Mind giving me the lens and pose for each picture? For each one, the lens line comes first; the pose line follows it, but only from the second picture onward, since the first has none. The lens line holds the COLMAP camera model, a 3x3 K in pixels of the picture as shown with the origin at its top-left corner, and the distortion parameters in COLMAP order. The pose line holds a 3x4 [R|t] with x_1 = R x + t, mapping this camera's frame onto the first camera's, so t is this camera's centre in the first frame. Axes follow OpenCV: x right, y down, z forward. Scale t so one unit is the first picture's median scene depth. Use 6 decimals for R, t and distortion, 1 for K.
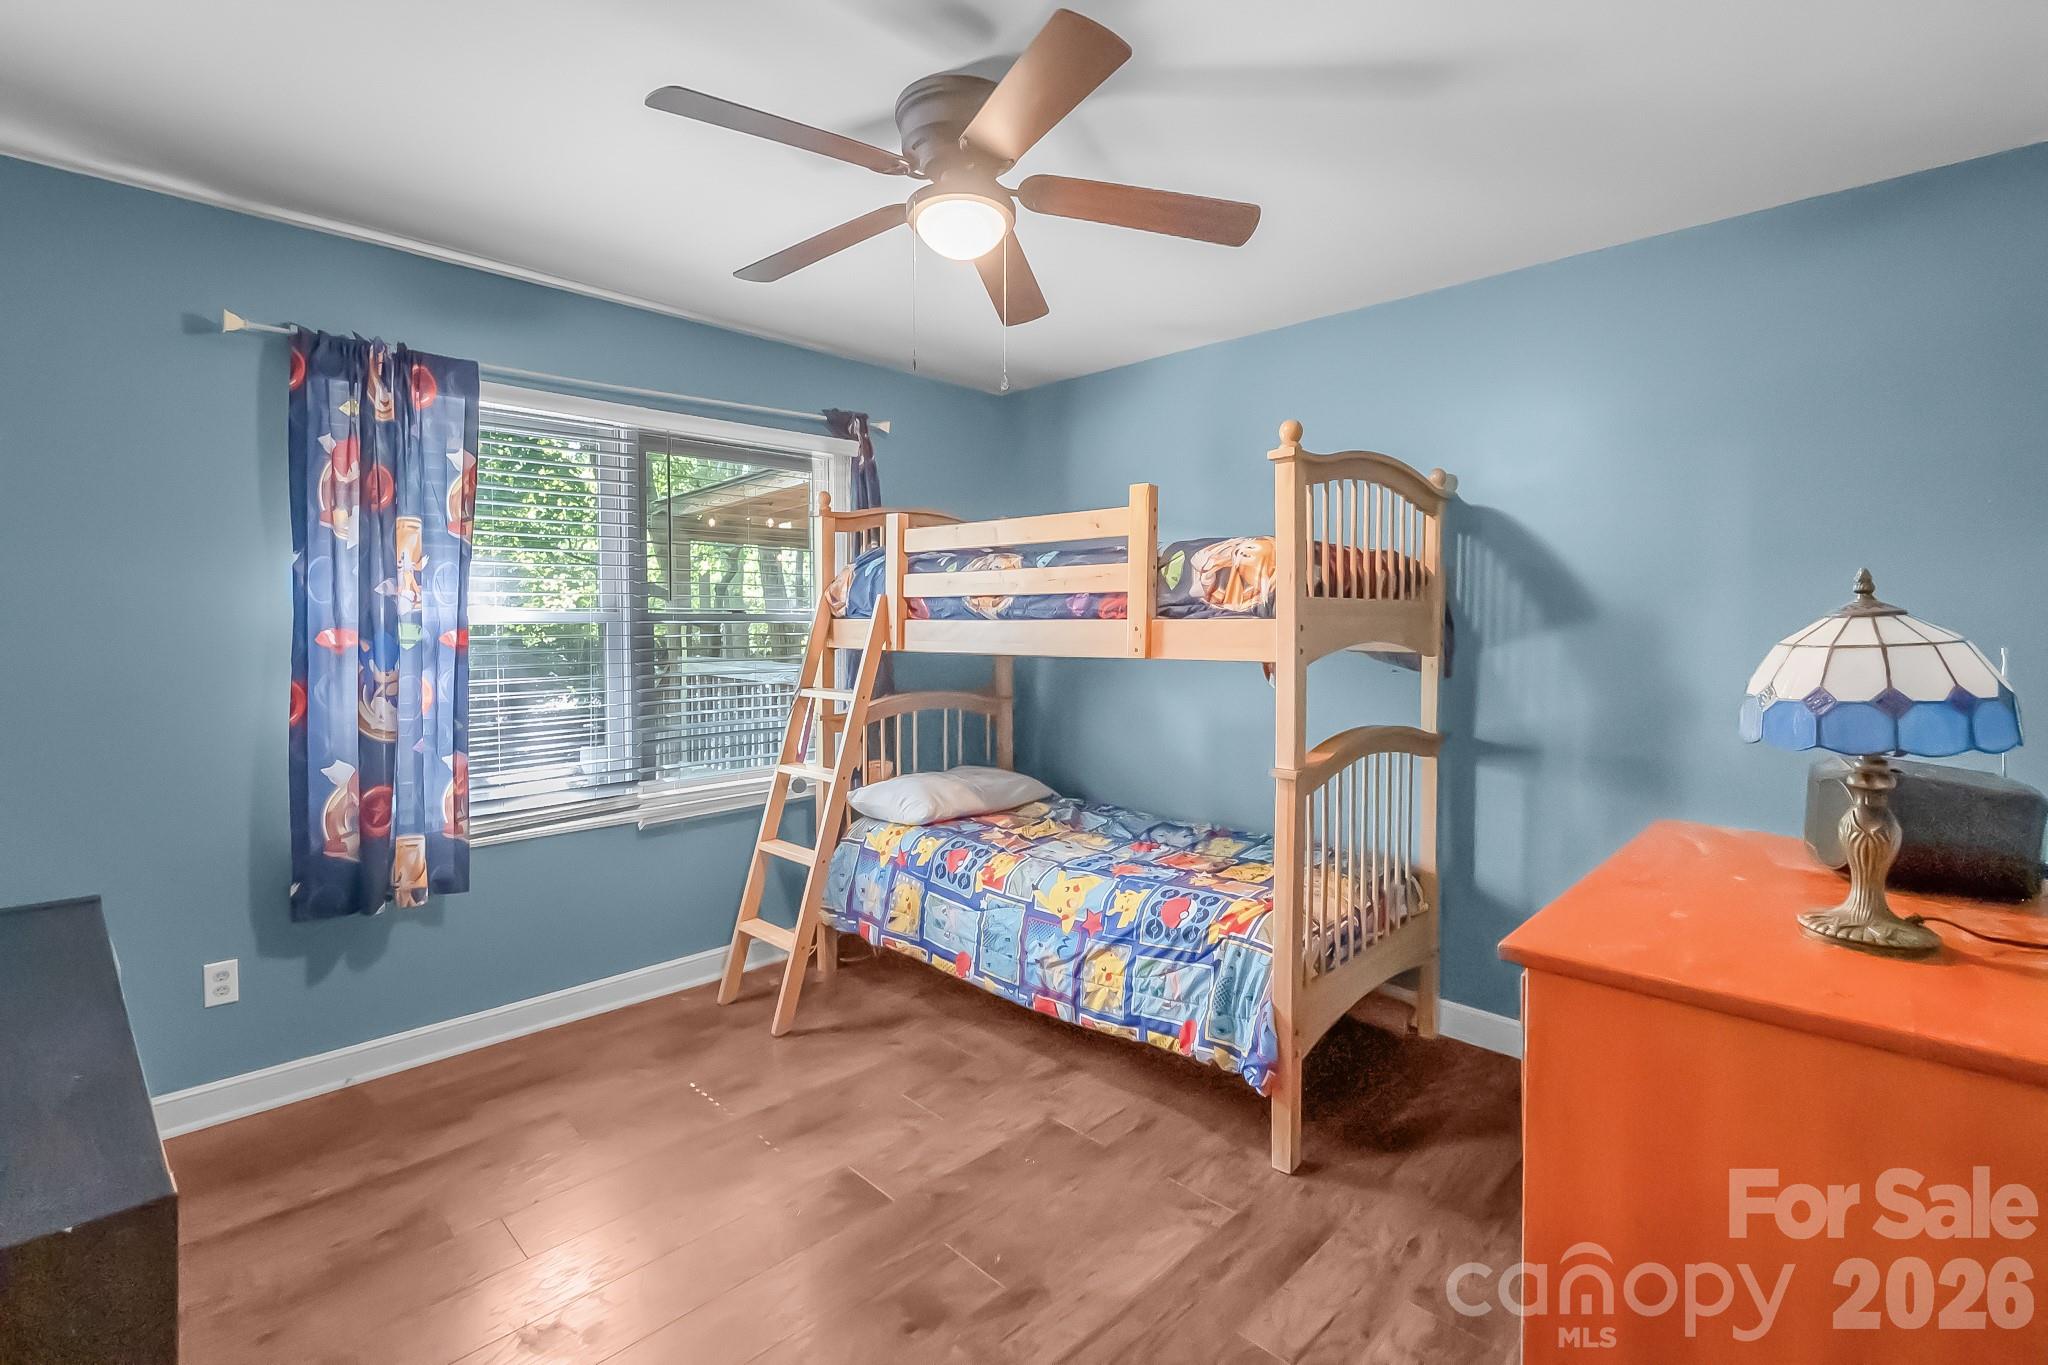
lens RADIAL K [[949.1, 0, 1049.6], [0, 949.1, 654.5], [0, 0, 1]] dist [0.000103, -0.000012]
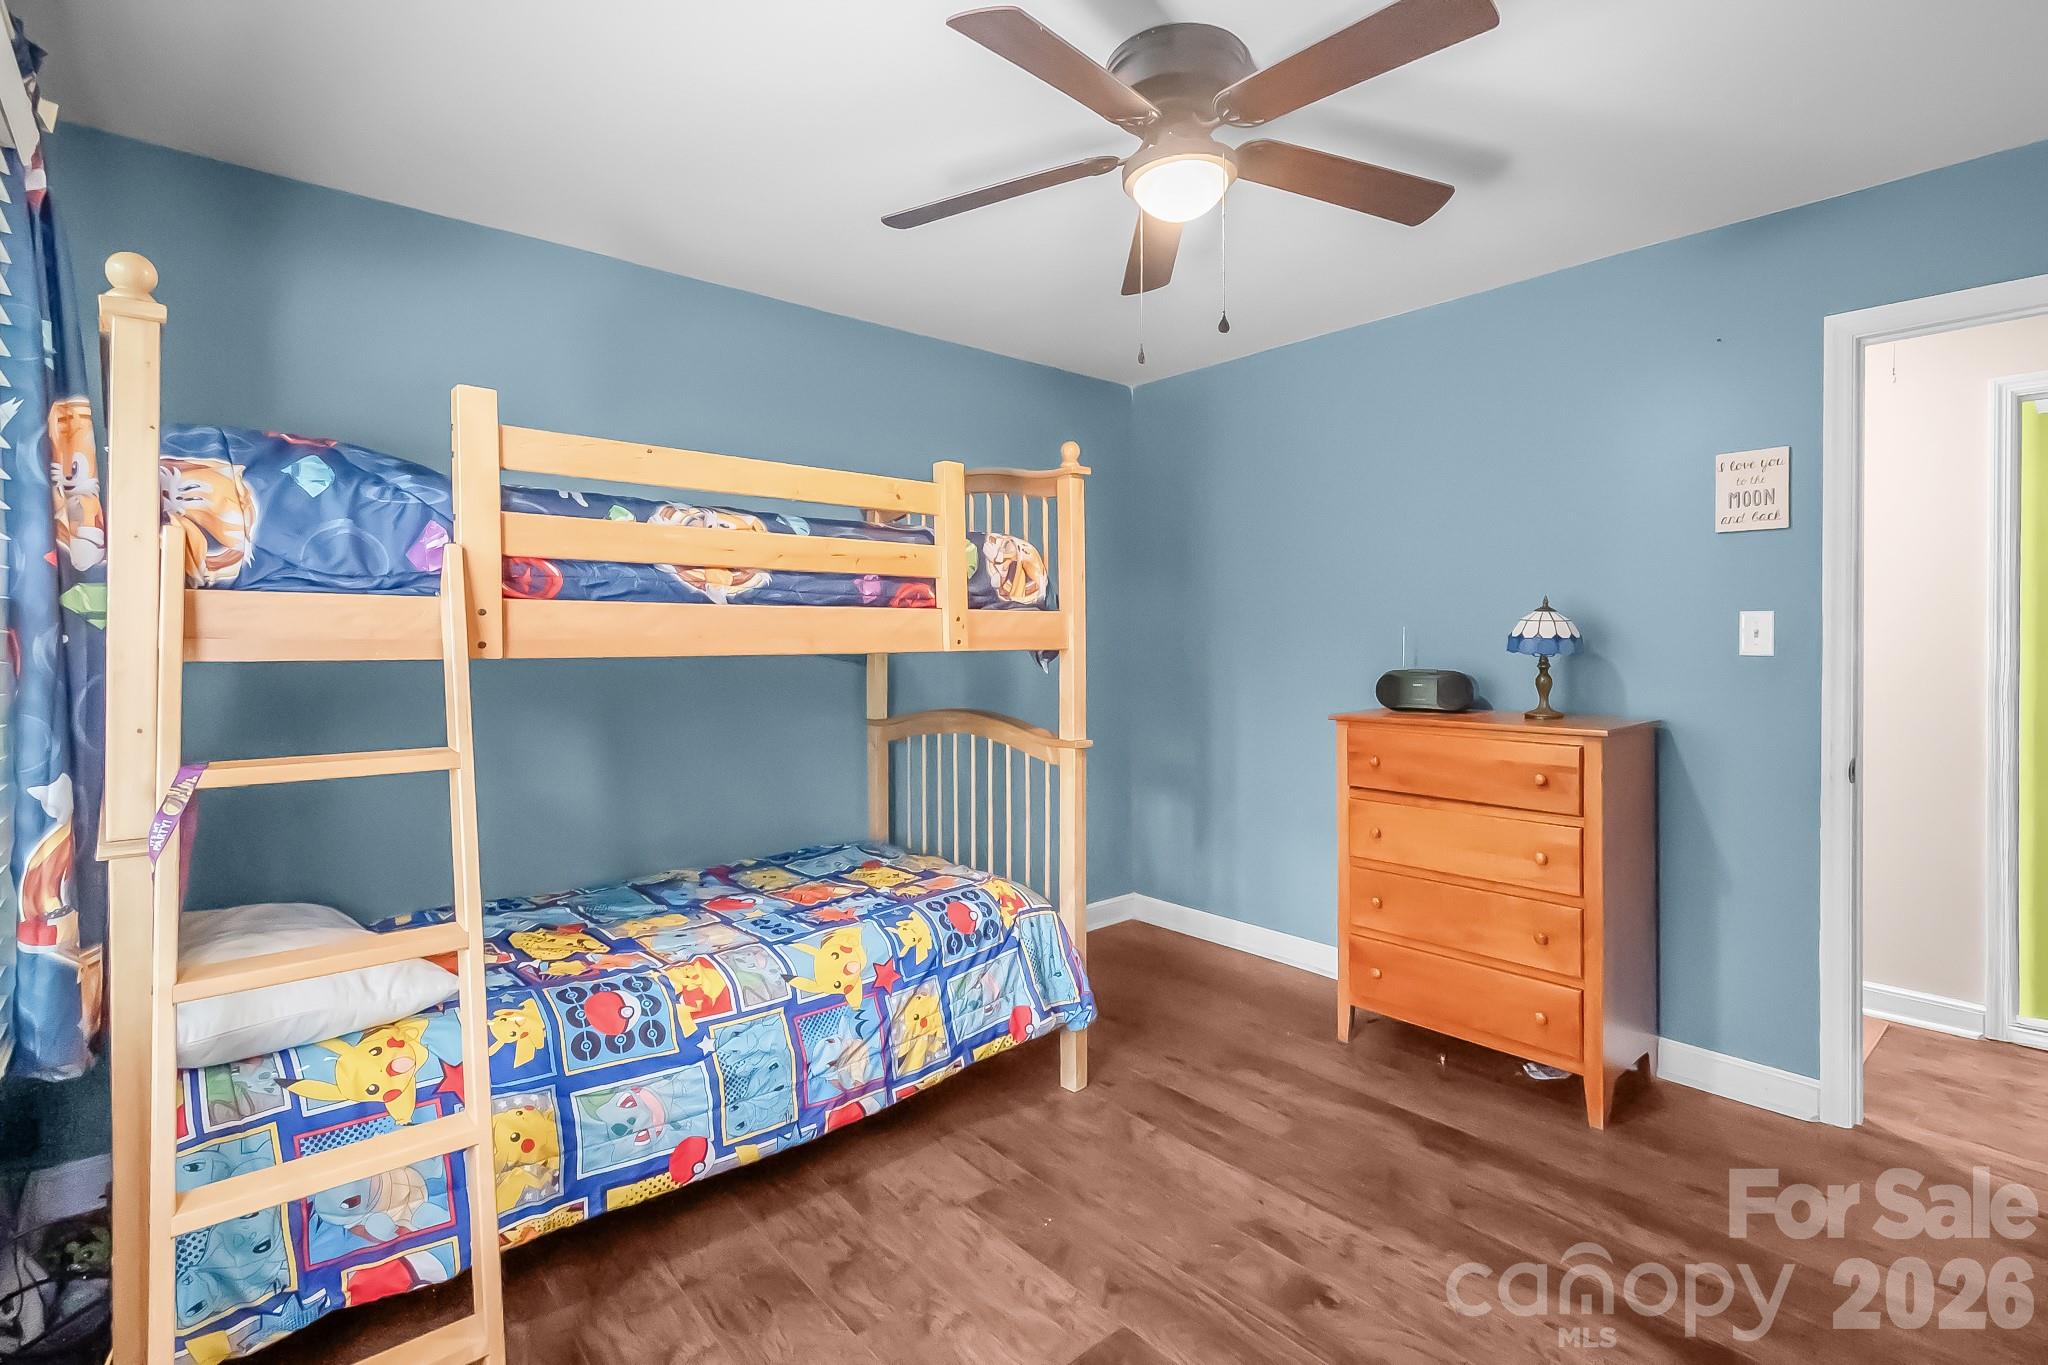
lens RADIAL K [[949.1, 0, 1049.6], [0, 949.1, 654.5], [0, 0, 1]] dist [0.000103, -0.000012]
pose [[0.078662, -0.017135, 0.996754, -0.752637], [0.040287, 0.999090, 0.013996, -0.001799], [-0.996087, 0.039055, 0.079280, 0.773803]]
